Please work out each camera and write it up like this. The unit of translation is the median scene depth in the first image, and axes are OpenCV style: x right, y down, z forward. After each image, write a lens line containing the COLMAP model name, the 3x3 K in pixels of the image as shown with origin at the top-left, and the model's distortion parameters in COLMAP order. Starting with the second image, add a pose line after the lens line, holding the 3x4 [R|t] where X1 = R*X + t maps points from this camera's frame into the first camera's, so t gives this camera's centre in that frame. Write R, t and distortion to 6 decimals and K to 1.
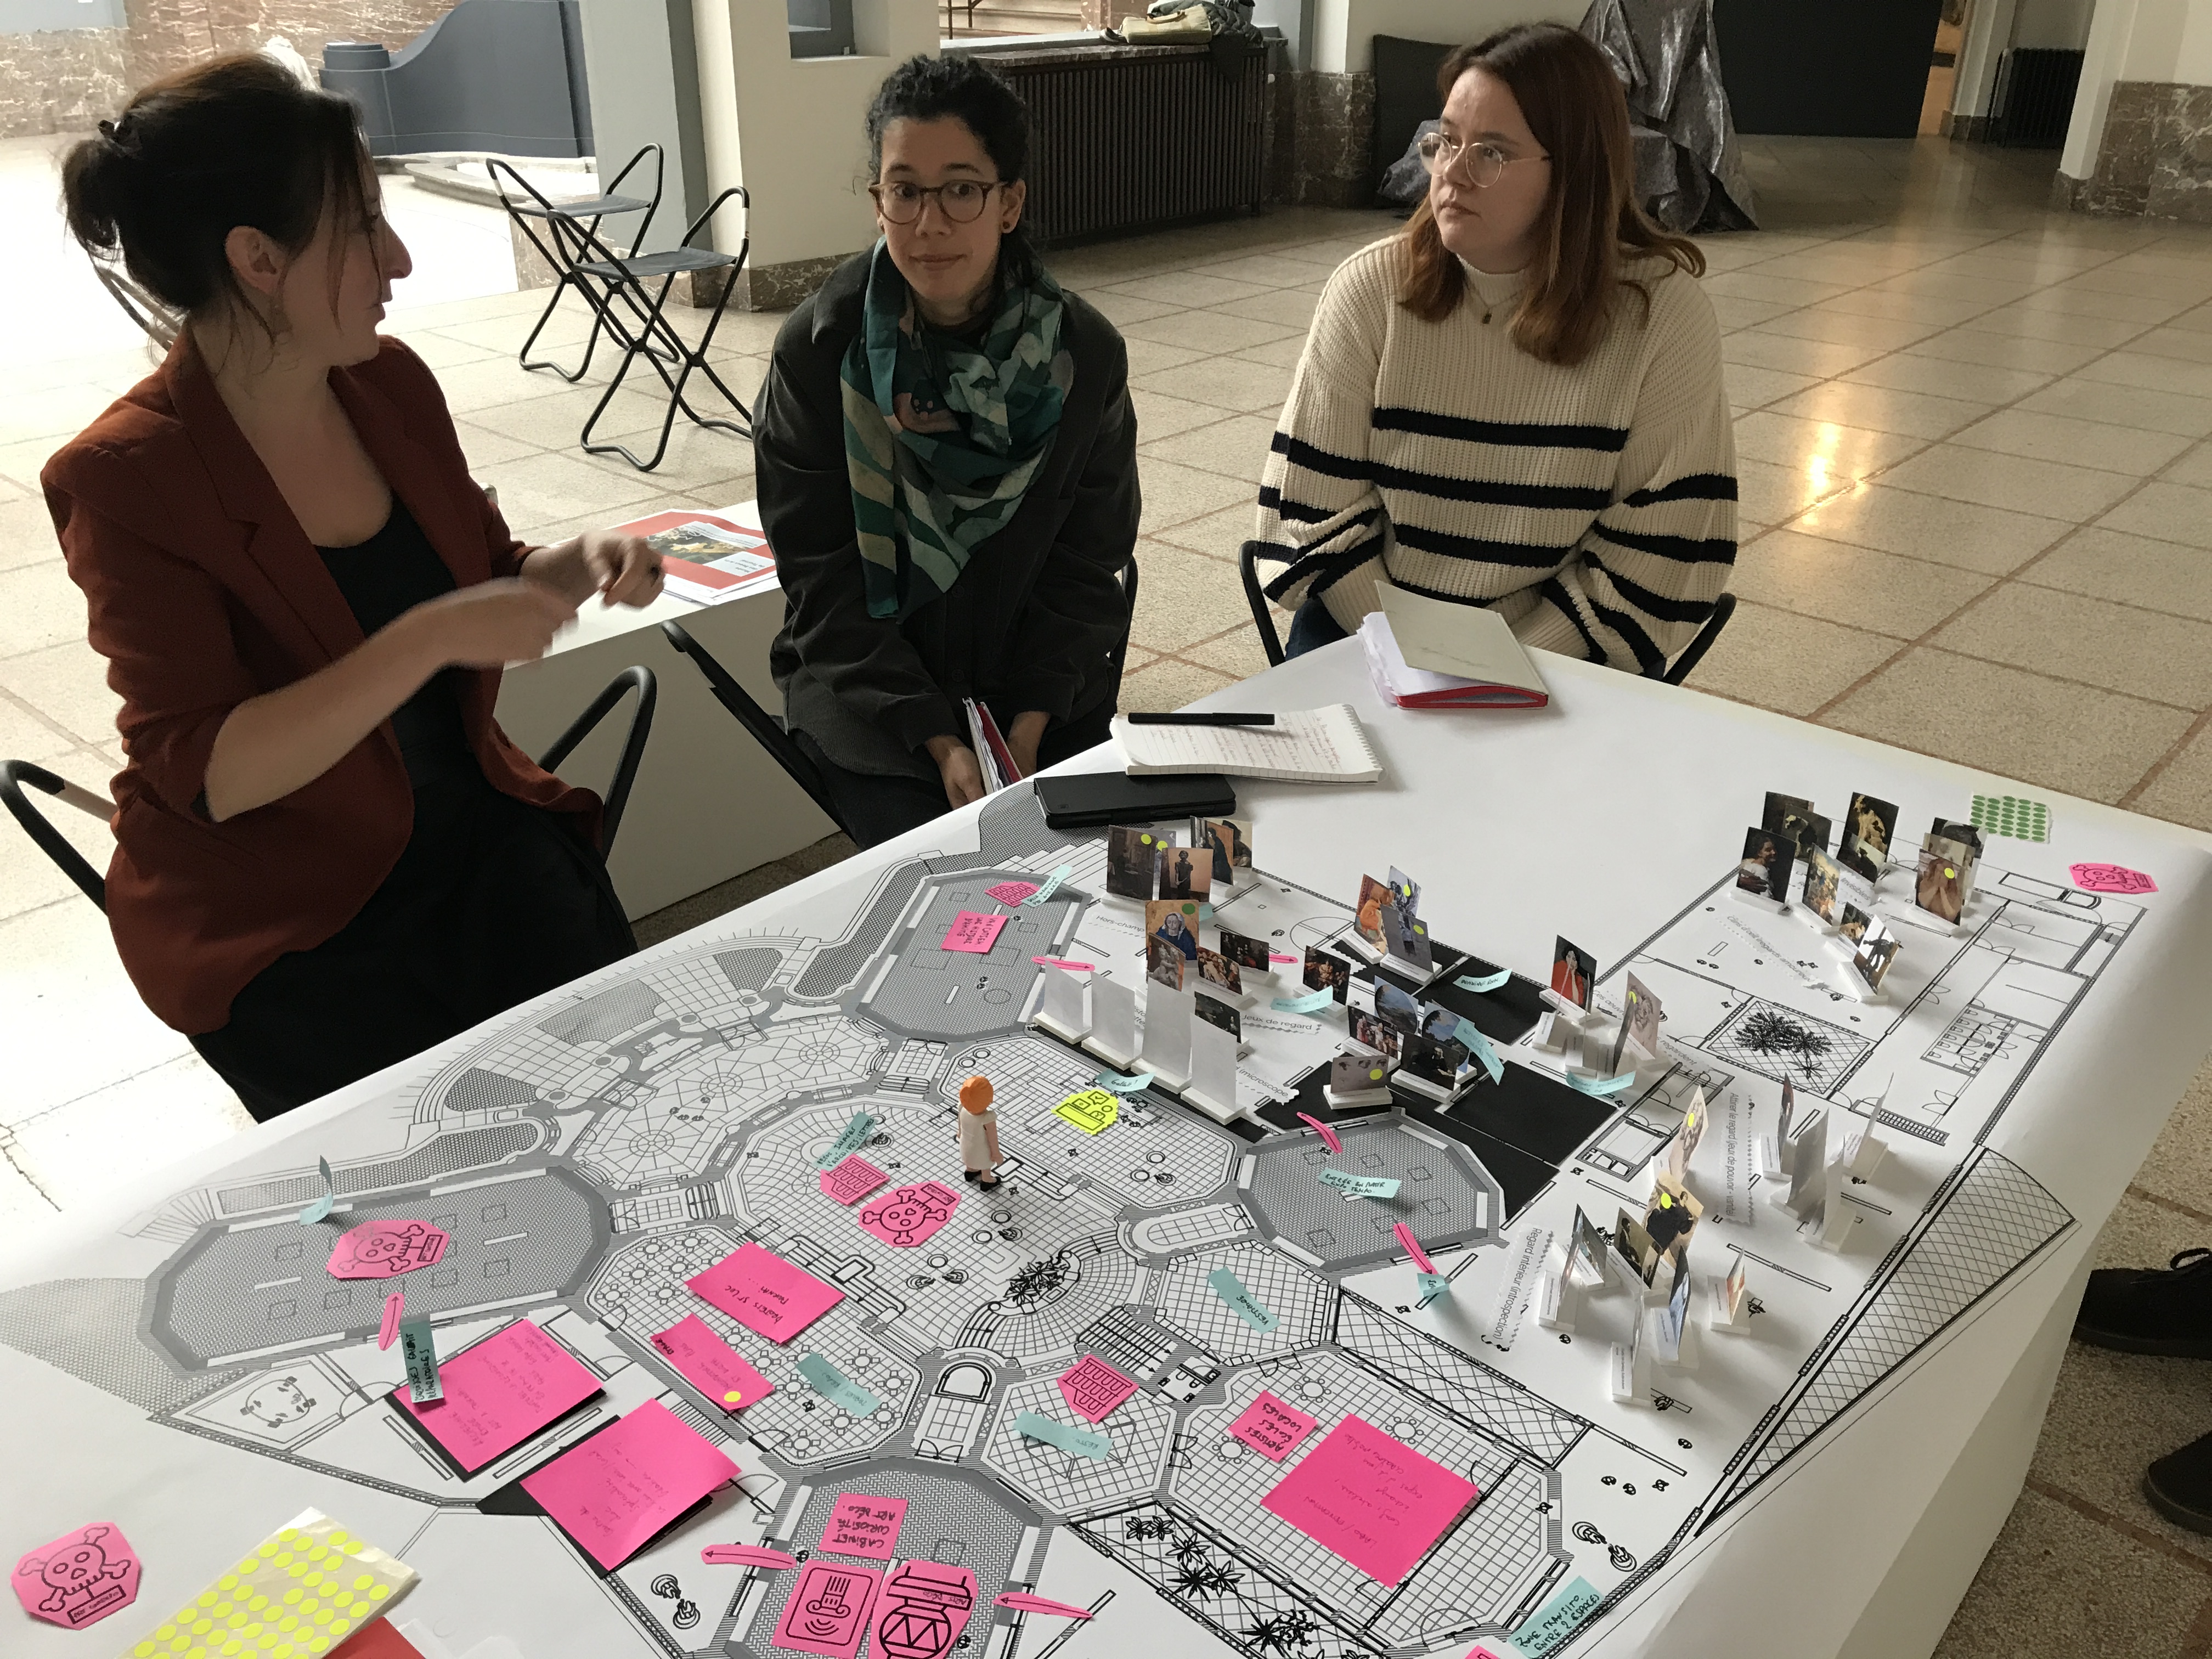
lens RADIAL K [[1777.7, 0, 1097.6], [0, 1777.7, 828.3], [0, 0, 1]] dist [0.015848, -0.017816]
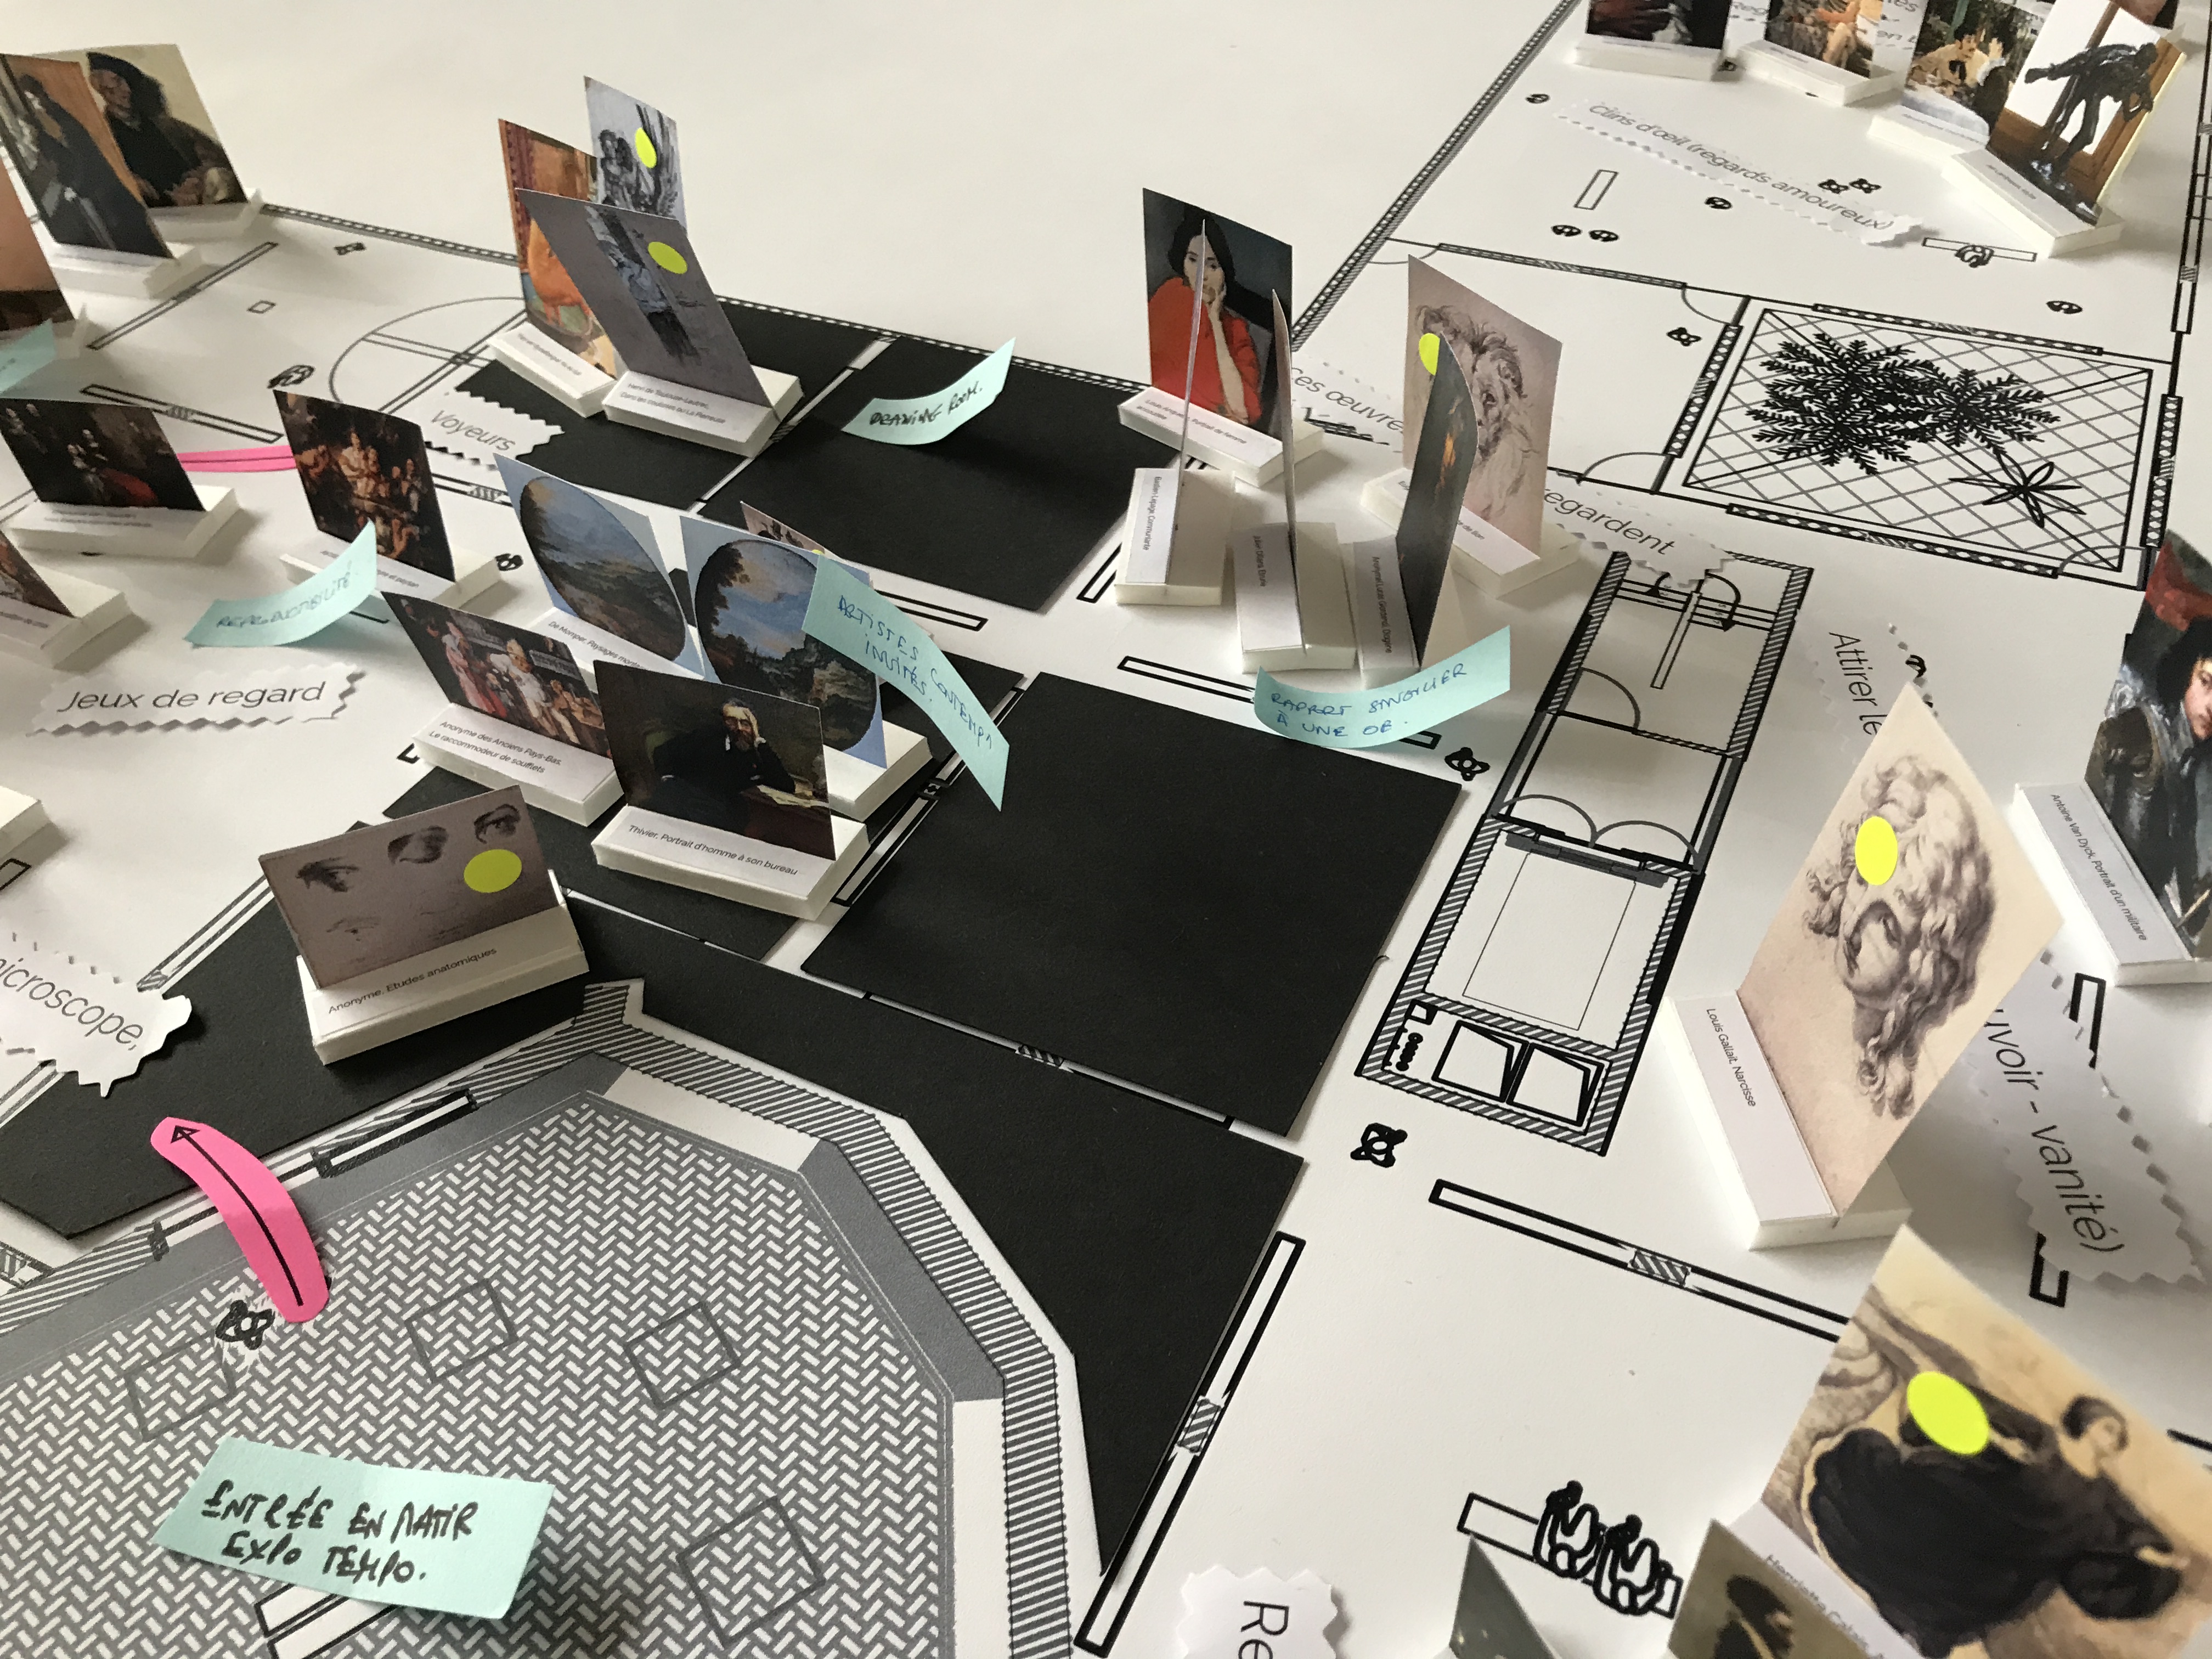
lens RADIAL K [[1777.7, 0, 1104.0], [0, 1777.7, 836.1], [0, 0, 1]] dist [0.015848, -0.017816]
pose [[0.960262, -0.223663, 0.166949, 0.186057], [0.169070, 0.942081, 0.289654, 0.075715], [-0.222064, -0.249918, 0.942459, 0.723908]]
